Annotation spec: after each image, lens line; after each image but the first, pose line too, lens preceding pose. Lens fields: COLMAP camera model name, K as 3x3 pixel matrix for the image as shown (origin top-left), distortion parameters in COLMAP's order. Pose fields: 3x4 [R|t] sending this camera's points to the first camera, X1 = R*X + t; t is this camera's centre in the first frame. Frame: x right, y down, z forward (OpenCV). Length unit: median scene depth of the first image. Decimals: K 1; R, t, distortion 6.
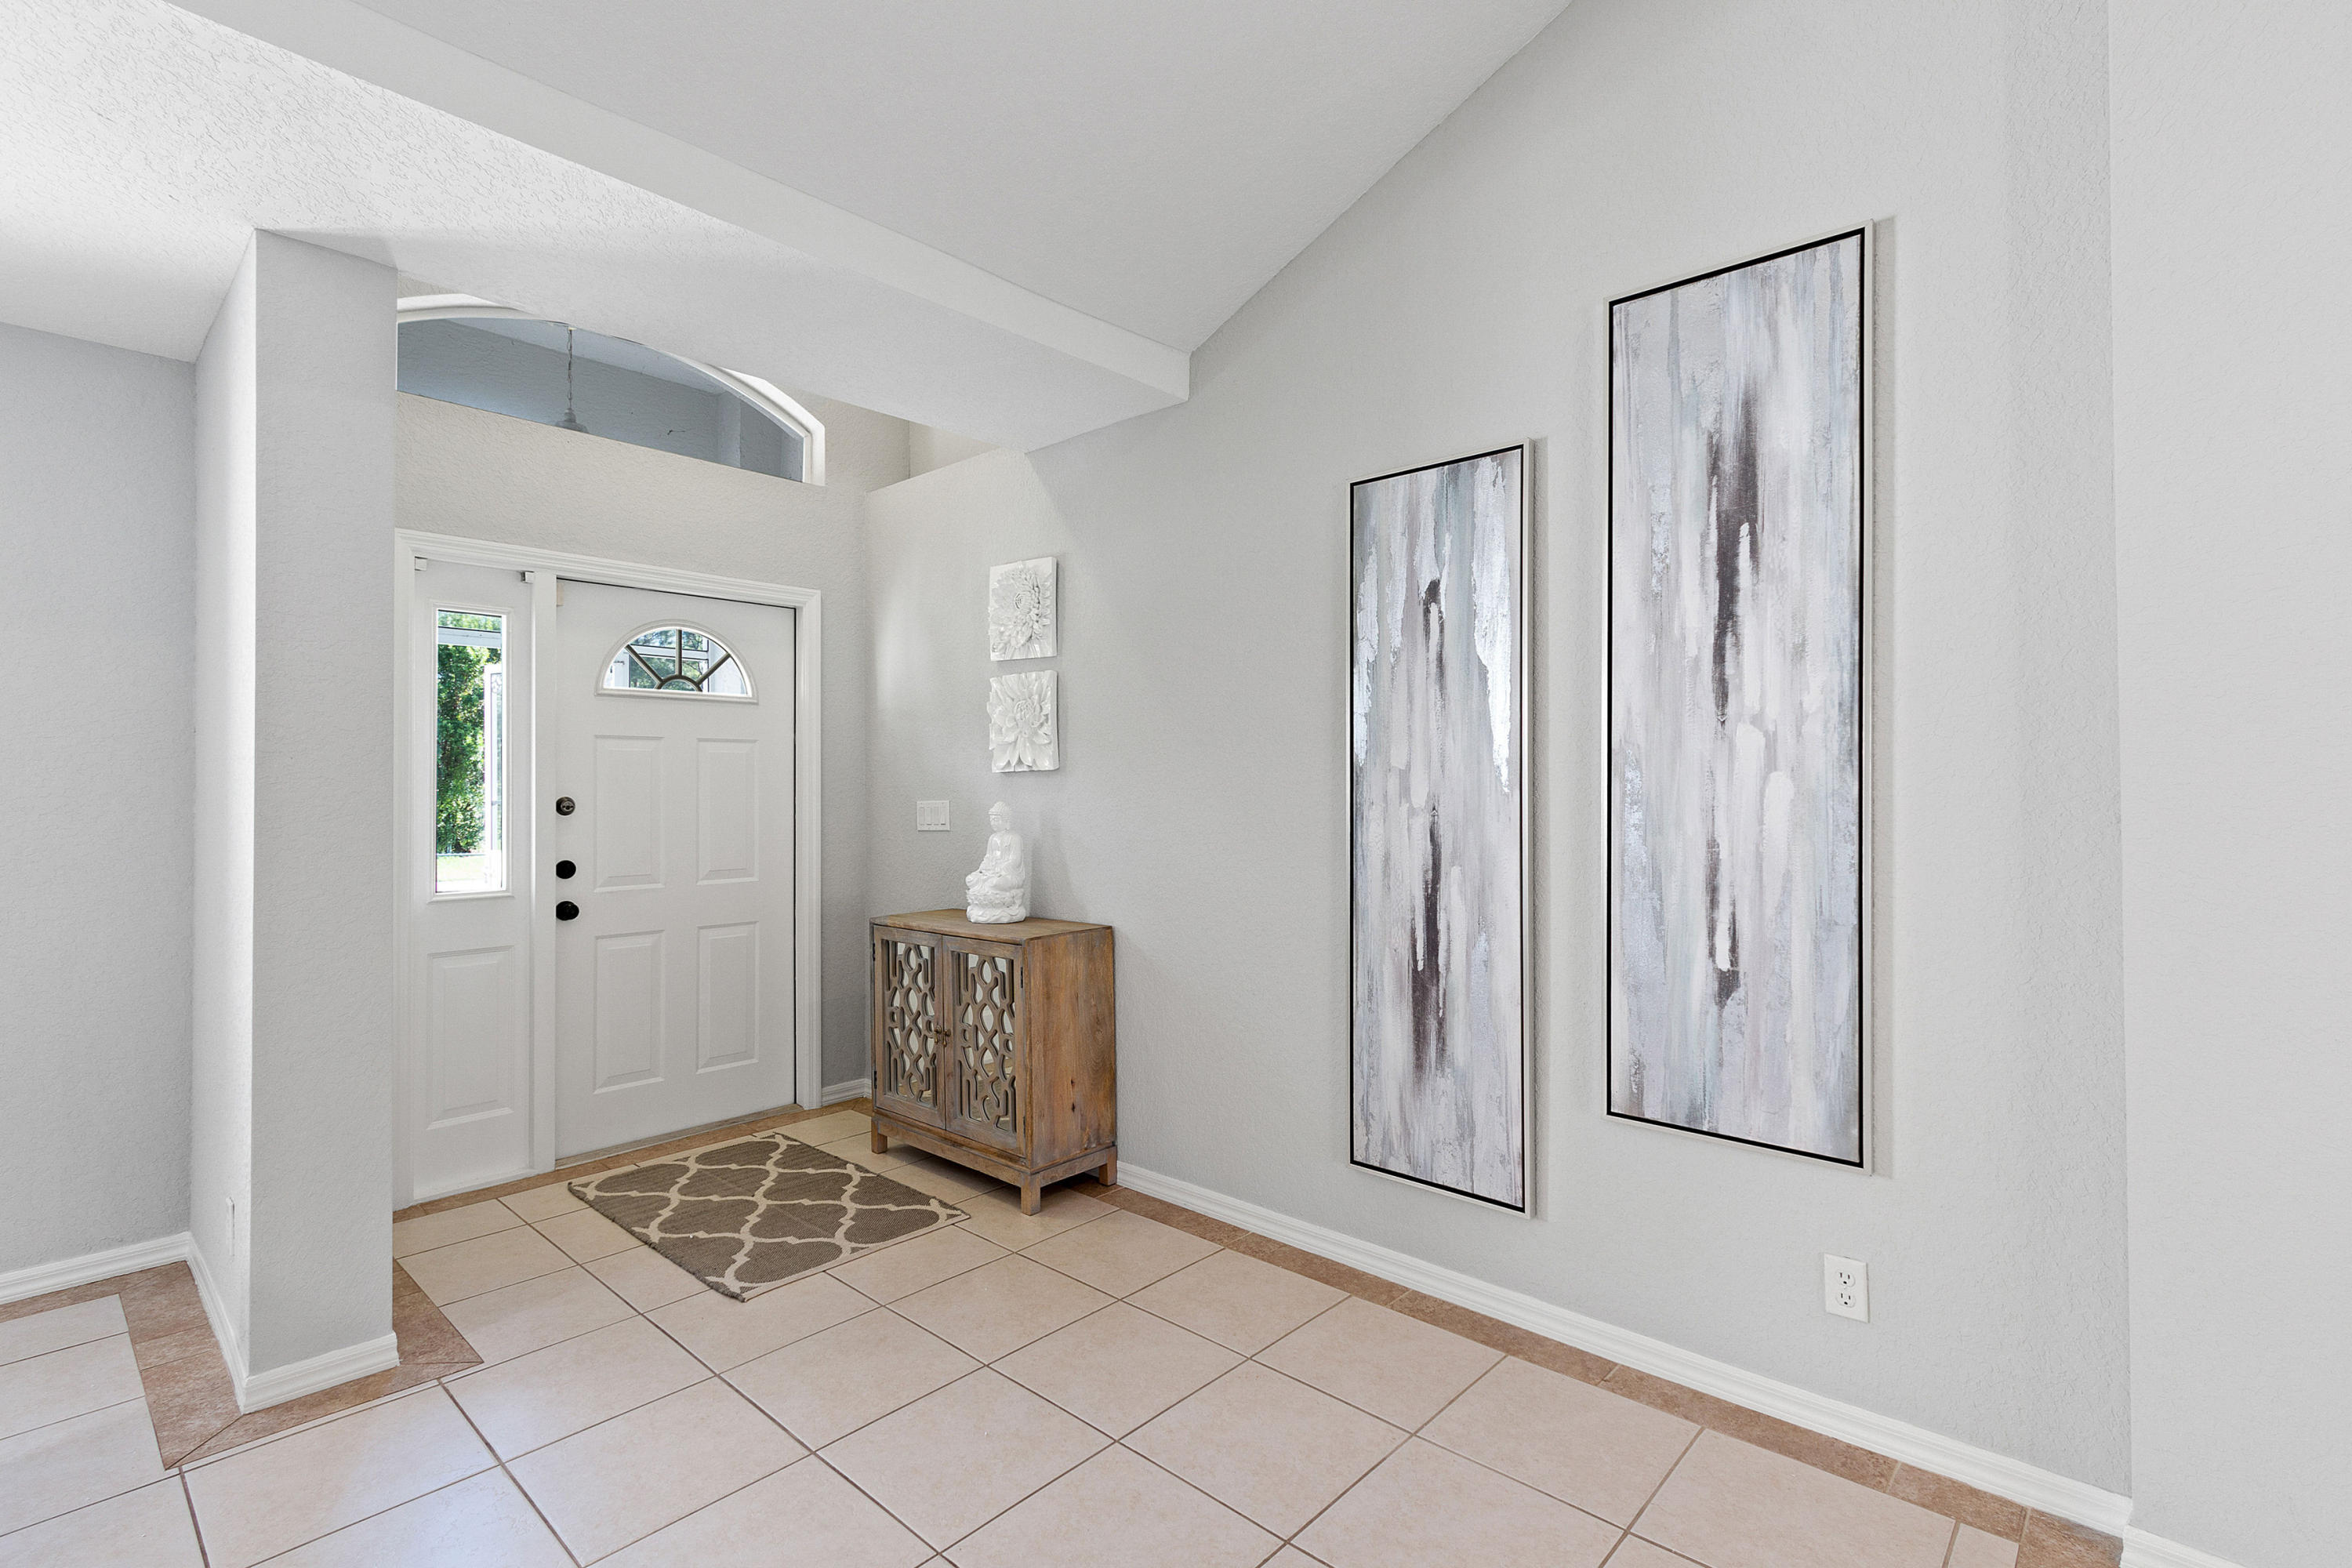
lens RADIAL K [[1073.0, 0, 1198.7], [0, 1073.0, 775.1], [0, 0, 1]] dist [0.008906, -0.002945]
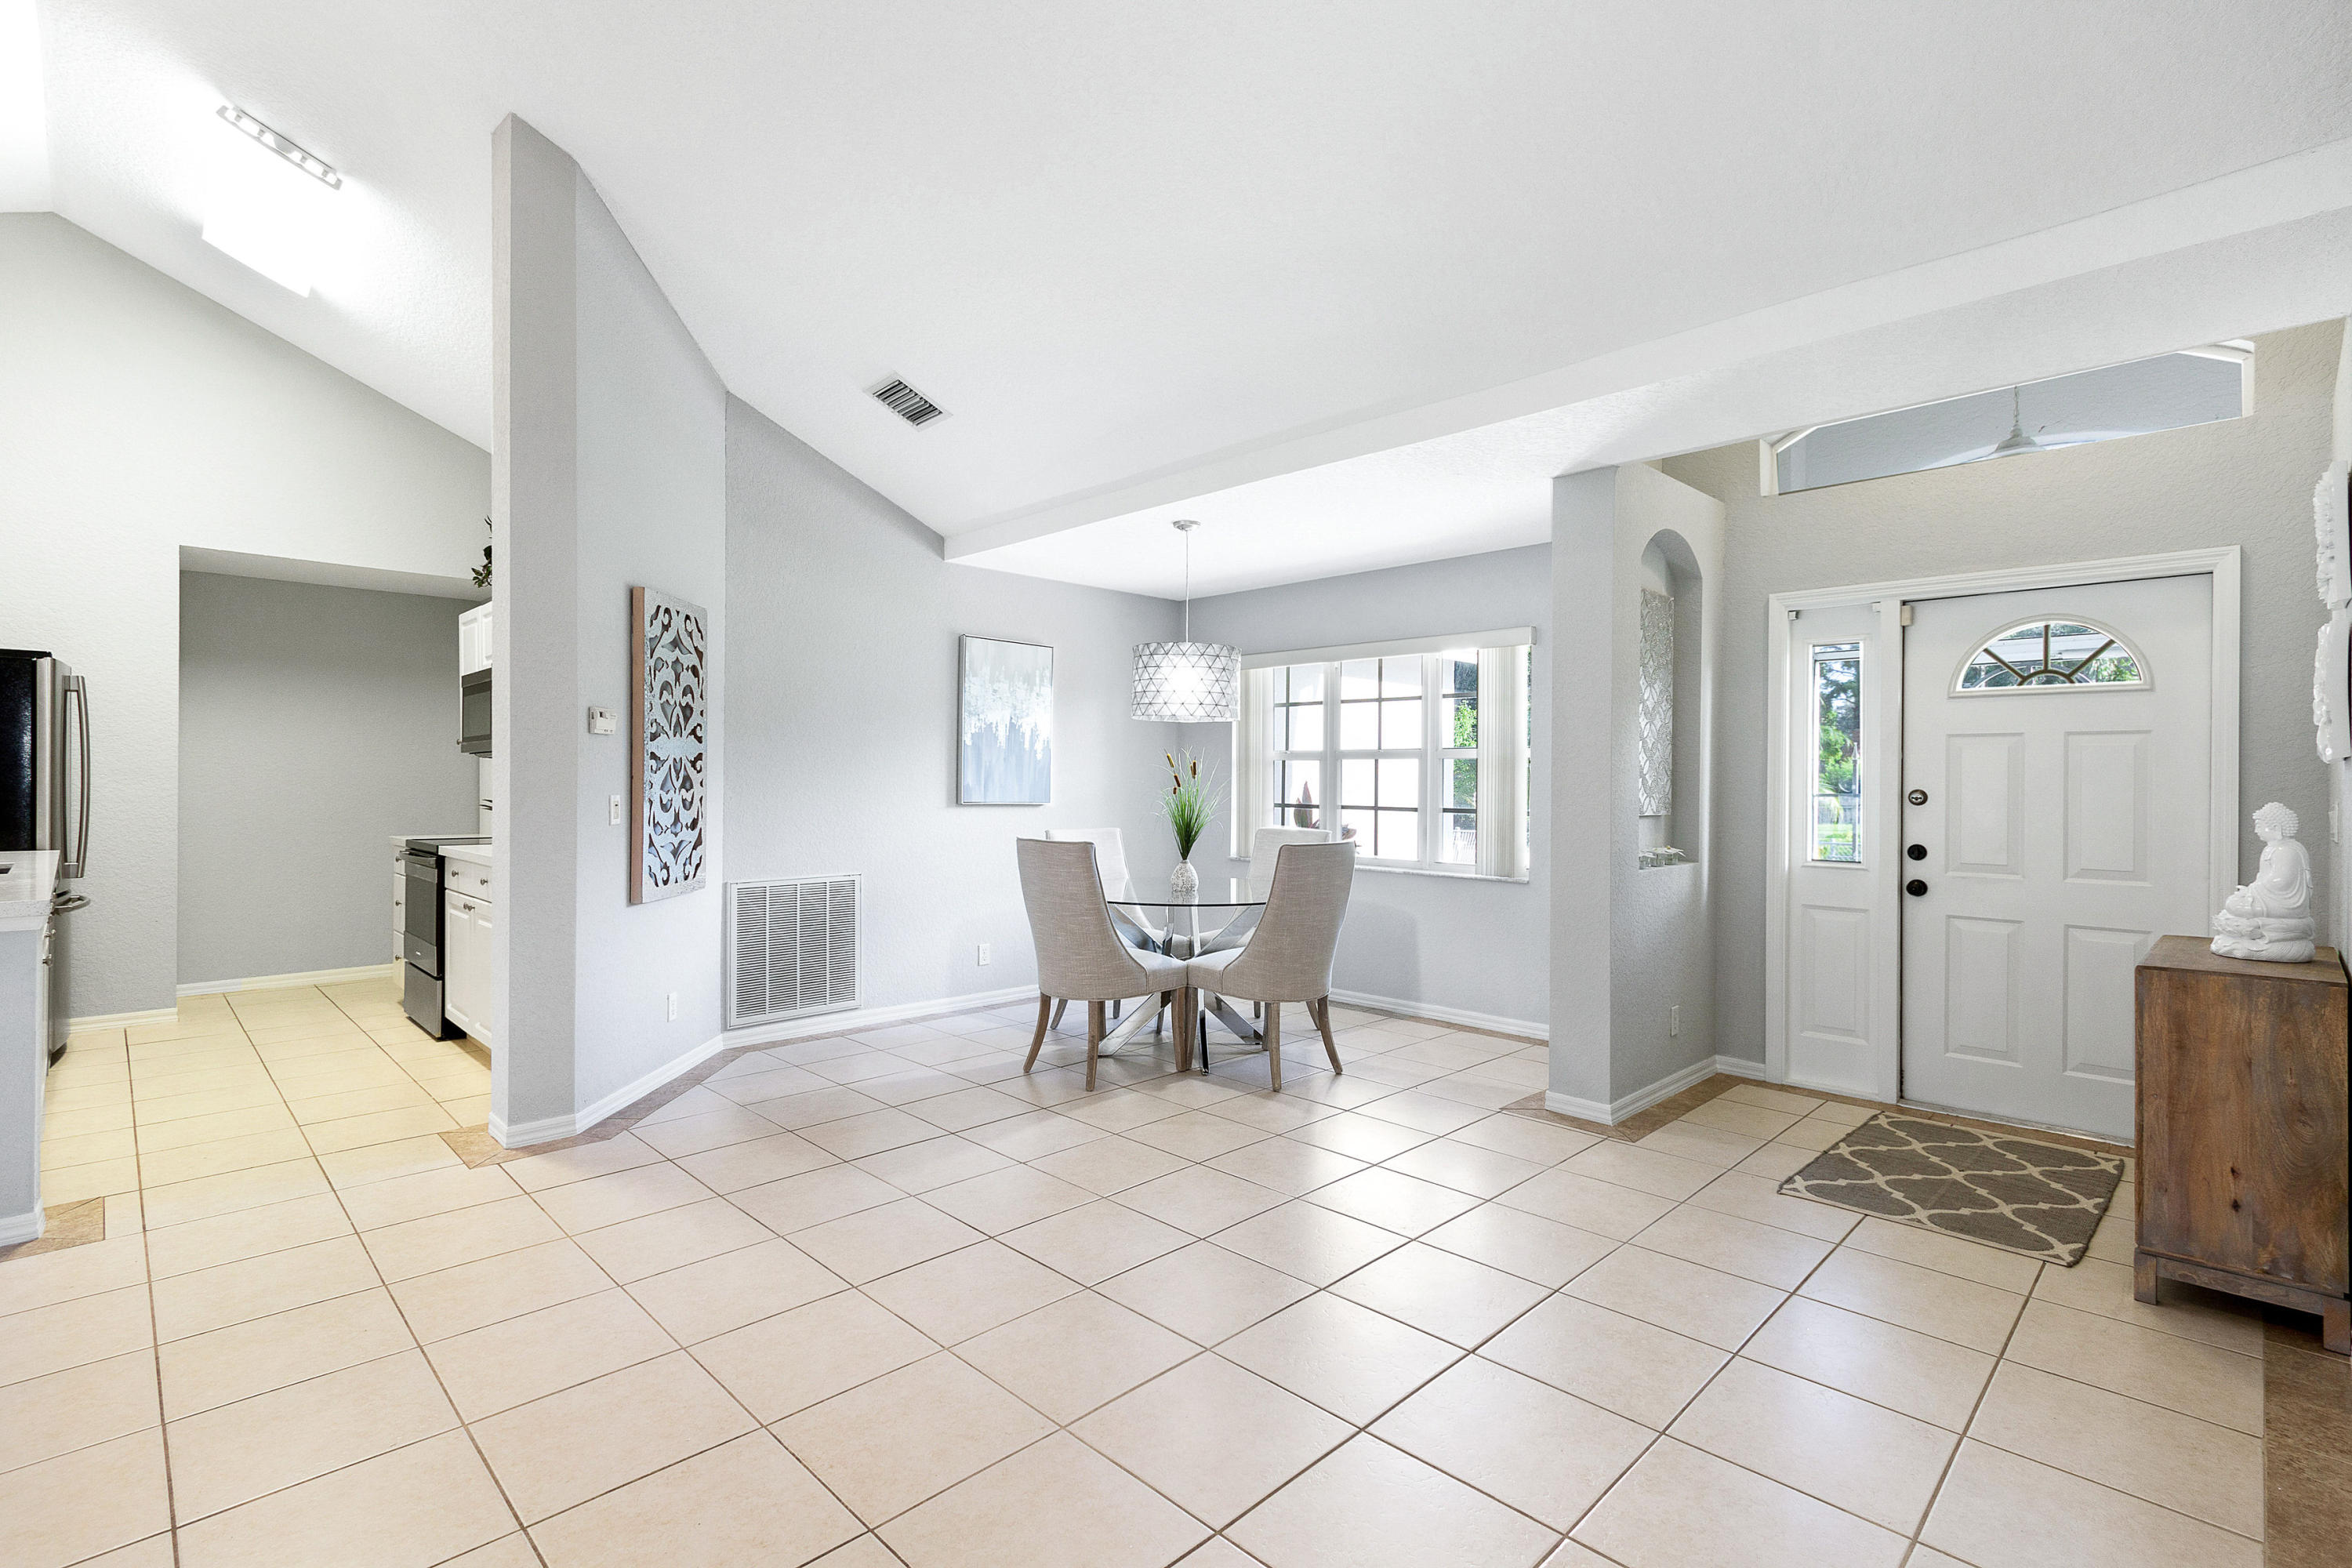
lens RADIAL K [[1073.0, 0, 1175.2], [0, 1073.0, 776.5], [0, 0, 1]] dist [0.008906, -0.002945]
pose [[-0.054679, -0.001557, -0.998503, 0.675253], [0.004001, 0.999990, -0.001778, 0.005872], [0.998496, -0.004092, -0.054672, 0.294537]]
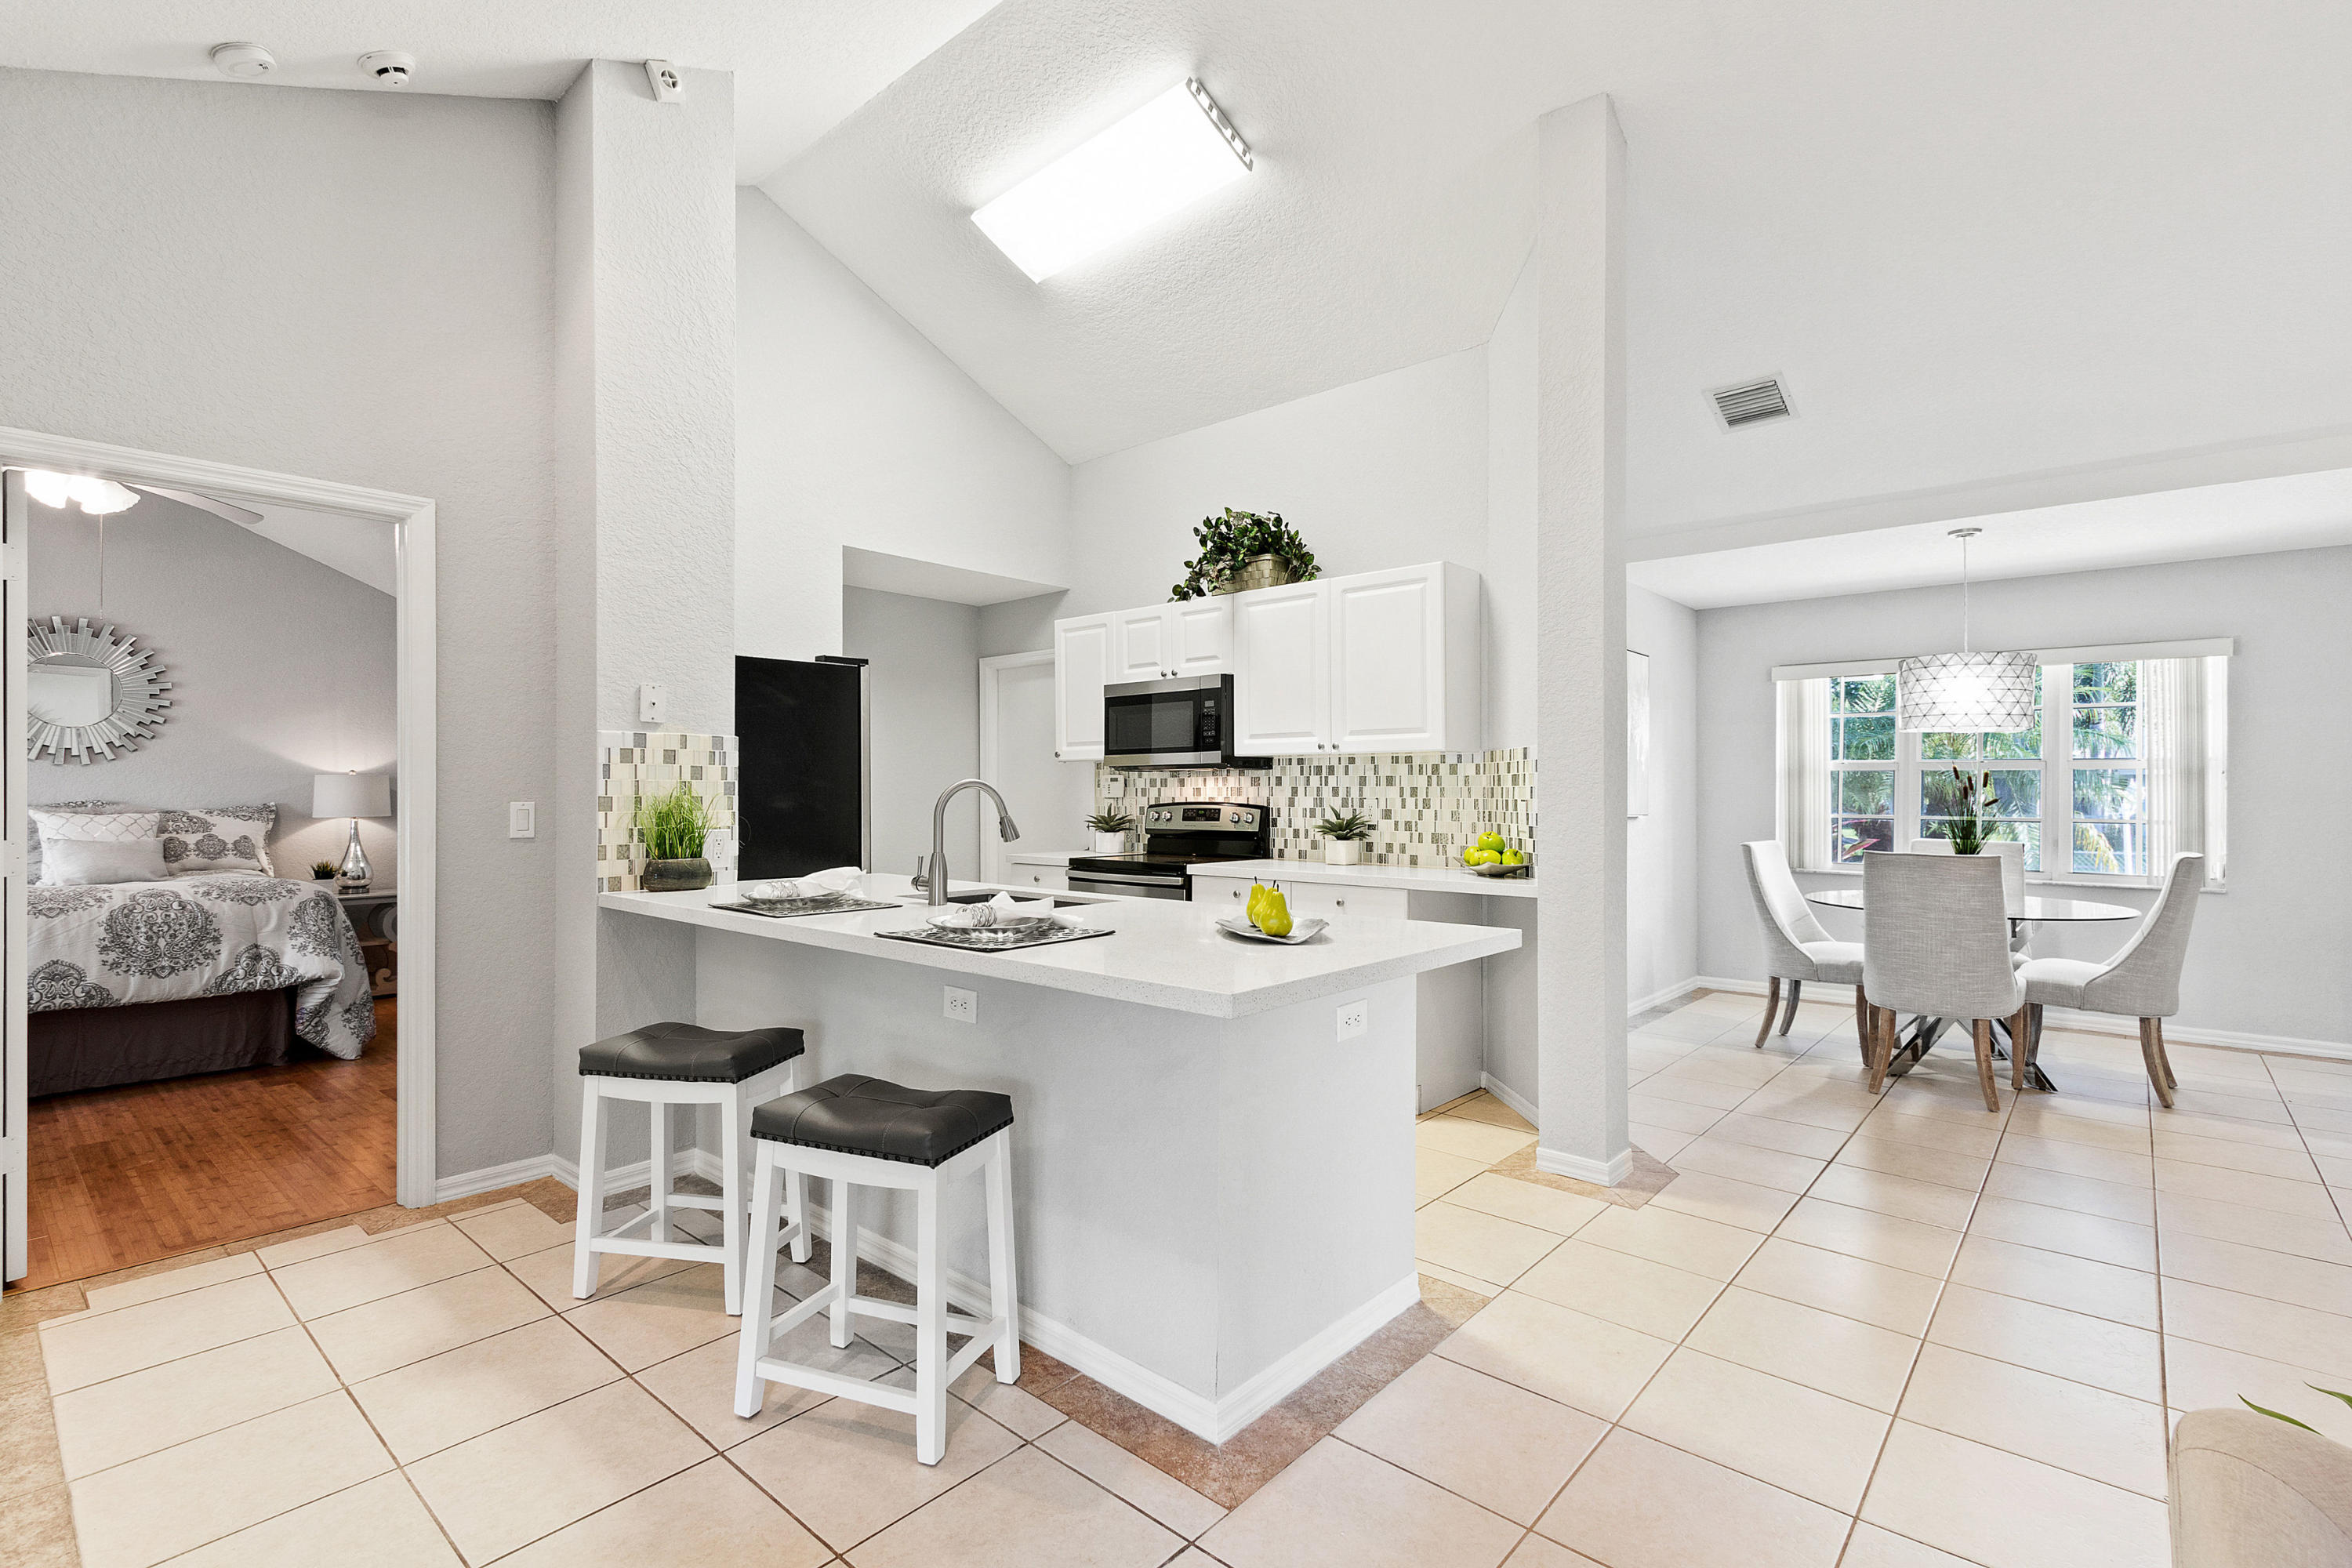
lens RADIAL K [[1073.0, 0, 1180.2], [0, 1073.0, 777.8], [0, 0, 1]] dist [0.008906, -0.002945]
pose [[0.008132, -0.007632, -0.999938, 0.649488], [0.008143, 0.999938, -0.007566, -0.009157], [0.999934, -0.008081, 0.008194, -0.852354]]
